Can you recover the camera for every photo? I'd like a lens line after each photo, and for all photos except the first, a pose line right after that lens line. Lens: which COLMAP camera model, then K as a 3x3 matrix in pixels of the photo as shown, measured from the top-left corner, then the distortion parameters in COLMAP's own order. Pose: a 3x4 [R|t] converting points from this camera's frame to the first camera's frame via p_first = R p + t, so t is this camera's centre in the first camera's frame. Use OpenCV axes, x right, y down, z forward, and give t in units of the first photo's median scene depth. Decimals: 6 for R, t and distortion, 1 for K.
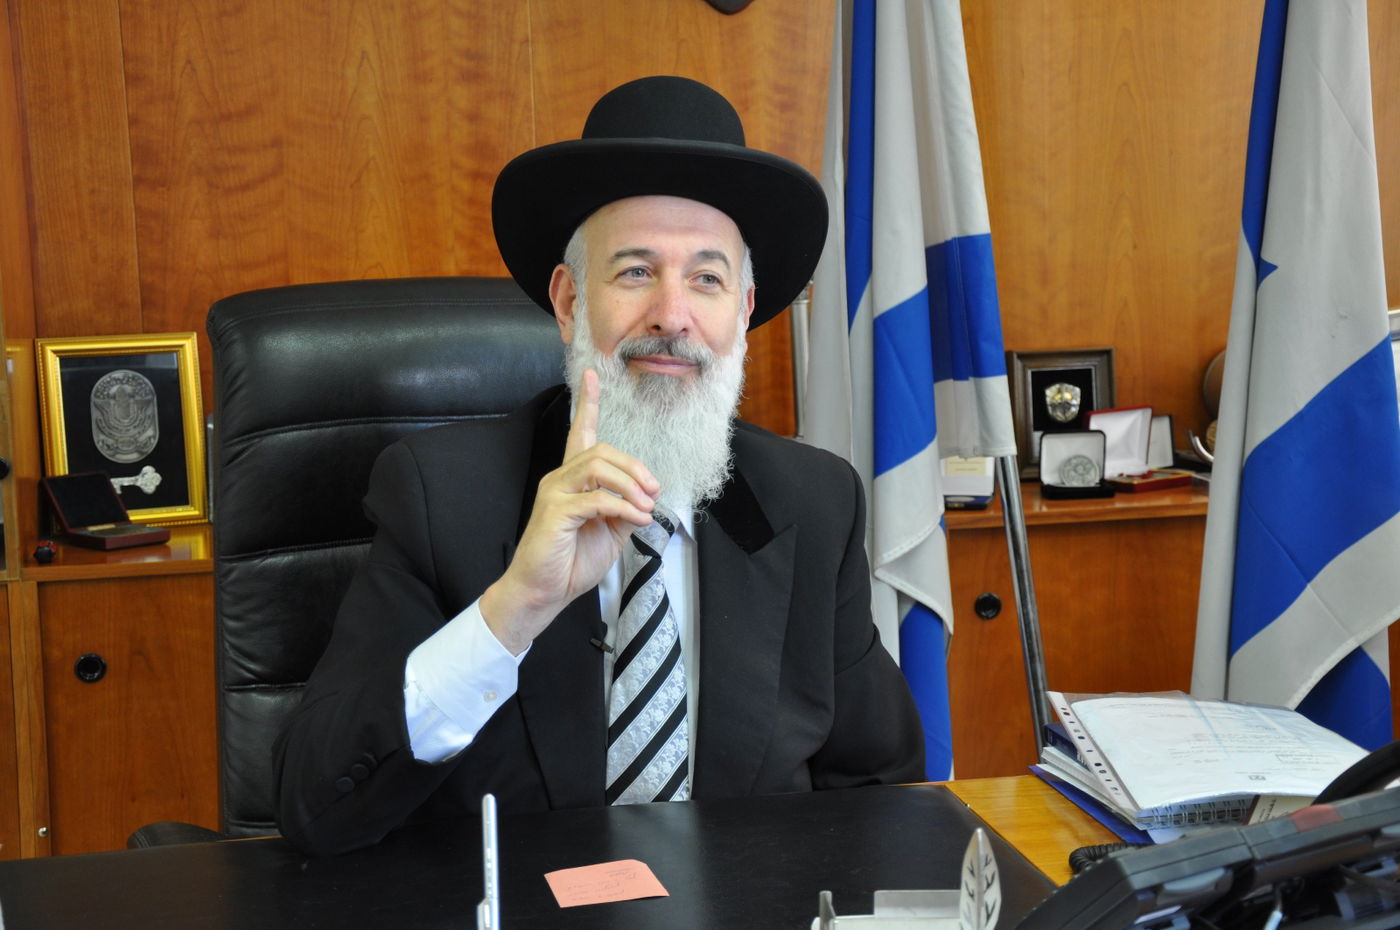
lens RADIAL K [[2308.4, 0, 720.3], [0, 2308.4, 430.2], [0, 0, 1]] dist [0.357524, 0.000000]
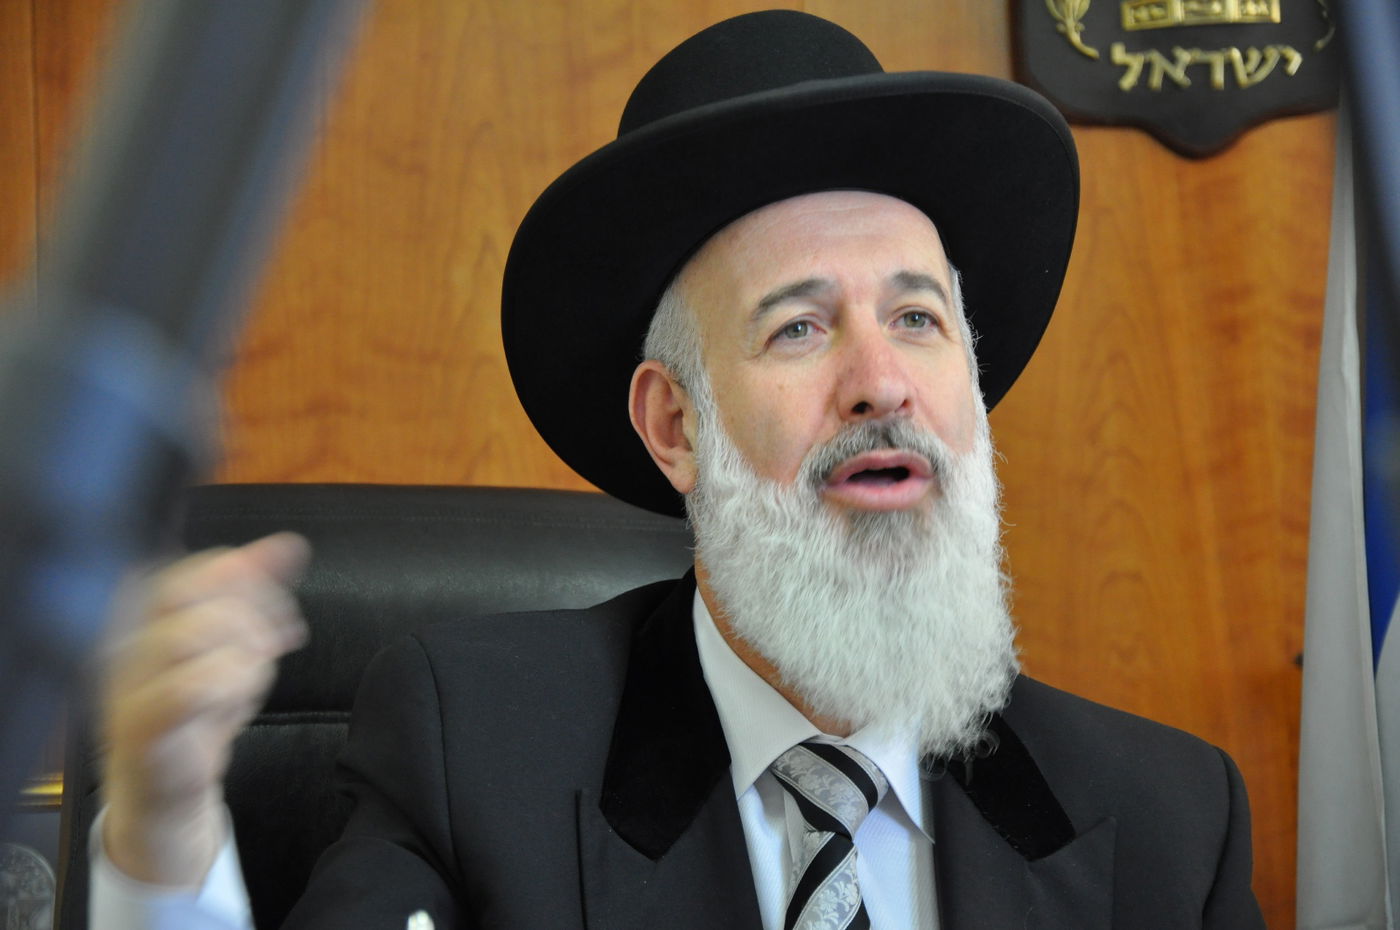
lens RADIAL K [[5849.7, 0, 702.6], [0, 5849.7, 469.2], [0, 0, 1]] dist [1.030698, 0.000000]
pose [[0.987632, -0.014712, -0.156095, 0.100121], [-0.018981, 0.977045, -0.212187, 0.167214], [0.155634, 0.212526, 0.964682, -0.246468]]
